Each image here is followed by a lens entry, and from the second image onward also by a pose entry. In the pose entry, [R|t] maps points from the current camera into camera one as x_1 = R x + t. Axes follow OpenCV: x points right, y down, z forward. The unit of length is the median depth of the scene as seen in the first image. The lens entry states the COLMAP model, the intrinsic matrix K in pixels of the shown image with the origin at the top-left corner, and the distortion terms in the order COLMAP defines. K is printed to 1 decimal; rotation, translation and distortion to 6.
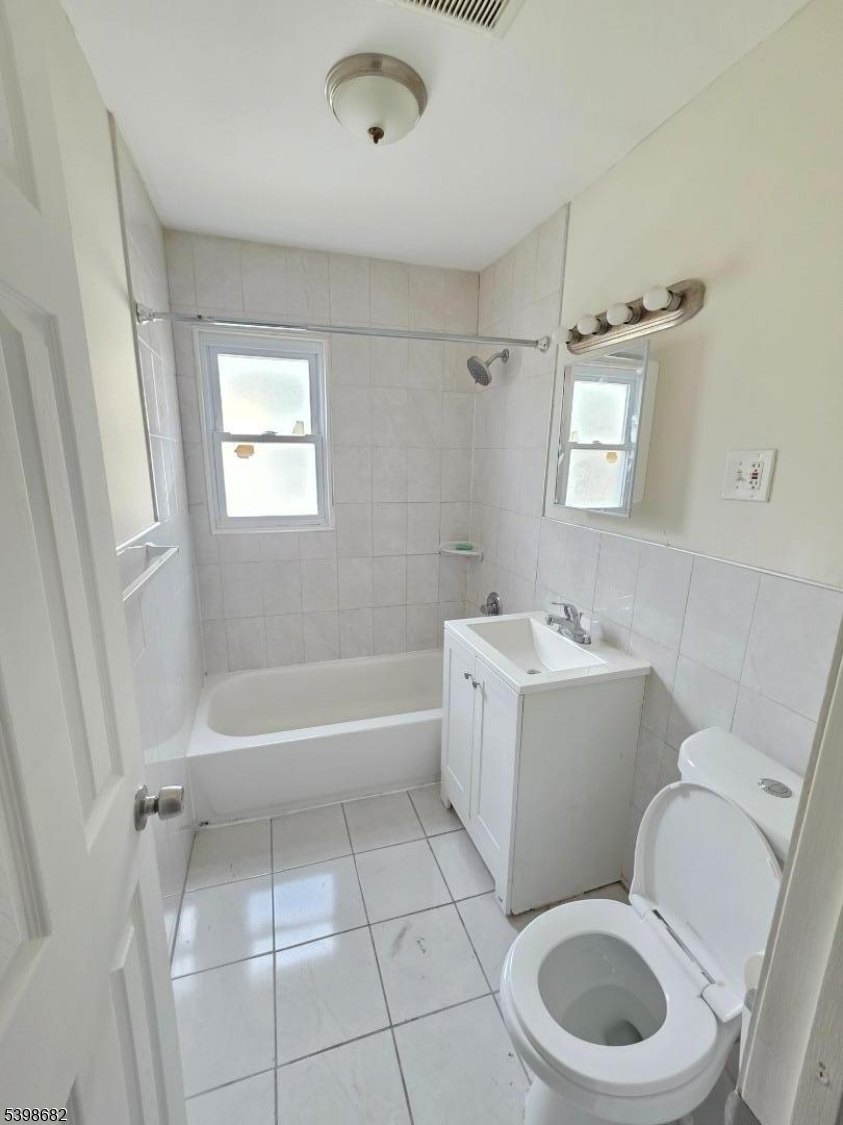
lens RADIAL K [[475.6, 0, 420.8], [0, 475.6, 571.4], [0, 0, 1]] dist [0.002303, -0.001015]
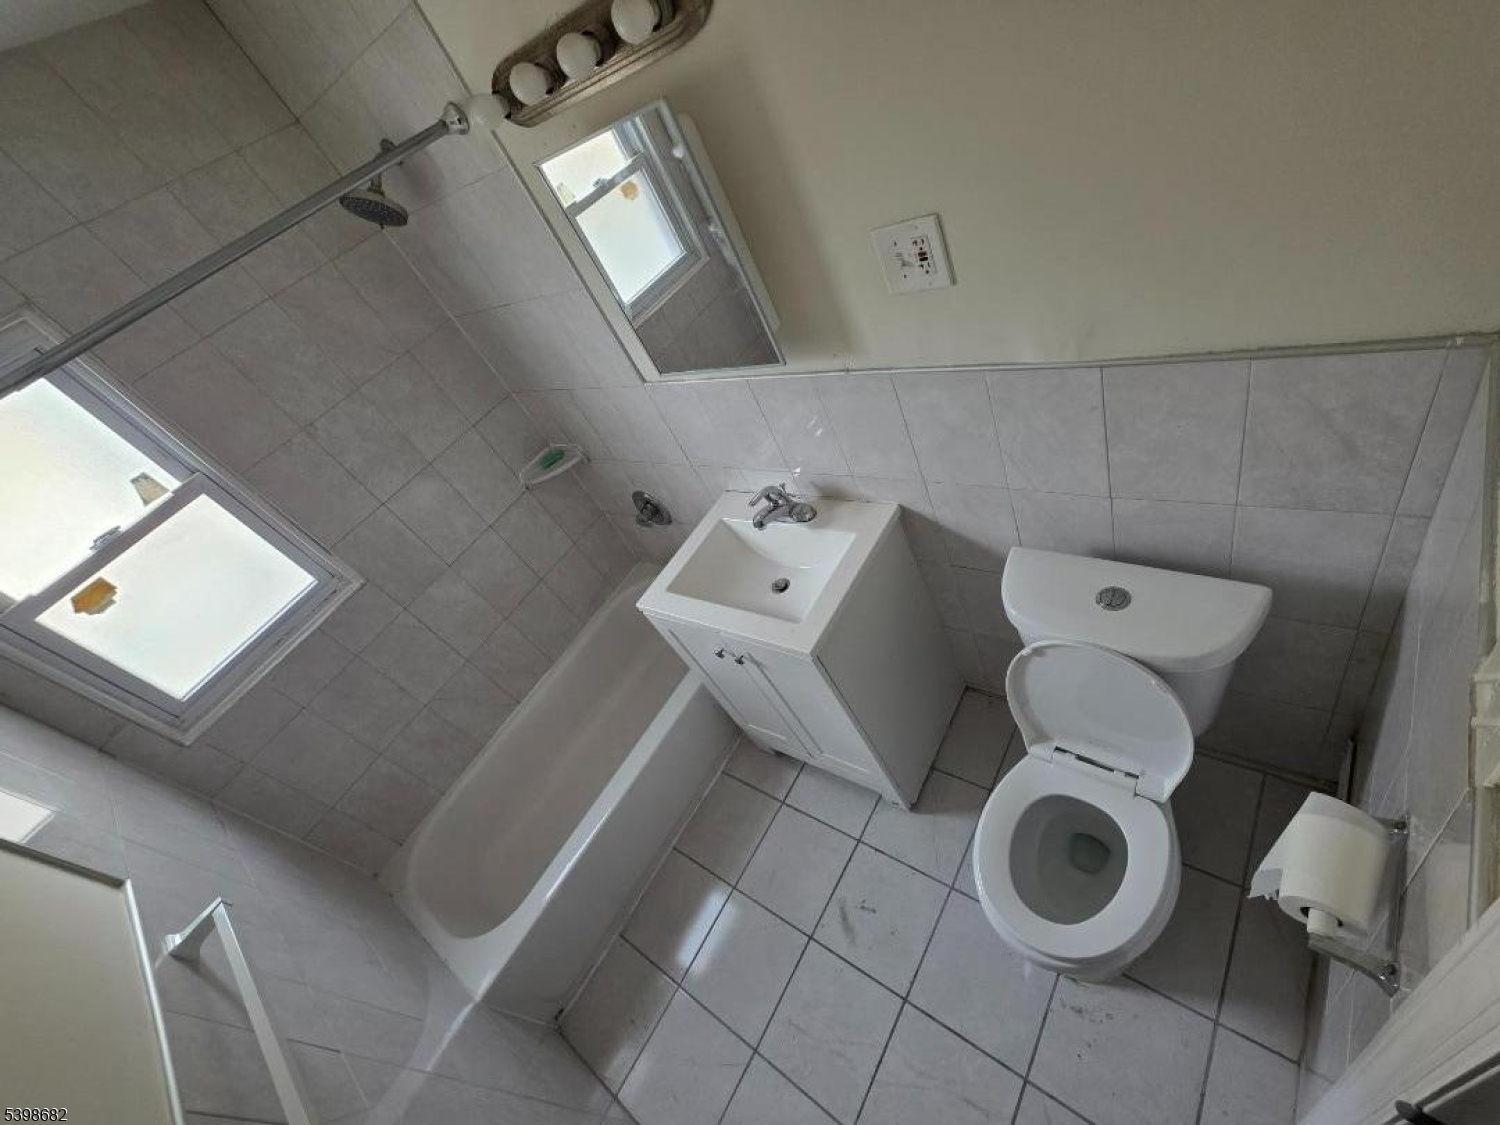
lens RADIAL K [[634.2, 0, 757.0], [0, 634.2, 549.5], [0, 0, 1]] dist [0.002303, -0.001015]
pose [[0.717966, -0.658934, 0.224345, 0.025296], [0.534798, 0.728480, 0.428145, -0.286741], [-0.445550, -0.187414, 0.875420, 0.148566]]
